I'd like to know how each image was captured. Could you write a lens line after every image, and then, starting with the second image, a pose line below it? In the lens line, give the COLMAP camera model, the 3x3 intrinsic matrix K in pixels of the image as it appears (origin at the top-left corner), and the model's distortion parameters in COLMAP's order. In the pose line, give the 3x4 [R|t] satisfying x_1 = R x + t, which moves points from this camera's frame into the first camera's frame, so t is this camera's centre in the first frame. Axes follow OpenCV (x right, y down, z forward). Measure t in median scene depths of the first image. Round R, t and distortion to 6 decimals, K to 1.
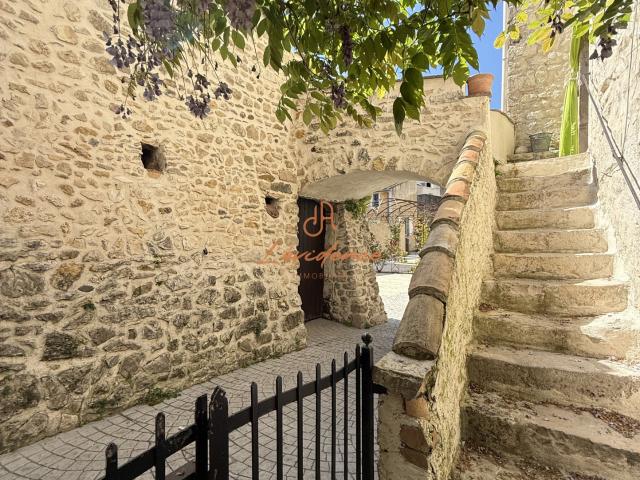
lens RADIAL K [[341.3, 0, 320.0], [0, 341.3, 240.0], [0, 0, 1]] dist [0.000395, 0.000165]
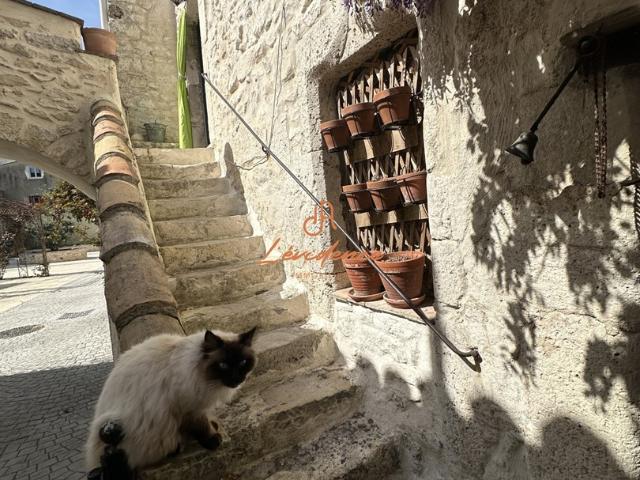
lens RADIAL K [[341.3, 0, 320.0], [0, 341.3, 240.0], [0, 0, 1]] dist [0.000395, 0.000165]
pose [[0.451707, -0.092271, 0.887382, -0.069763], [0.083547, 0.994641, 0.060895, 0.002265], [-0.888246, 0.046631, 0.456996, 0.238737]]
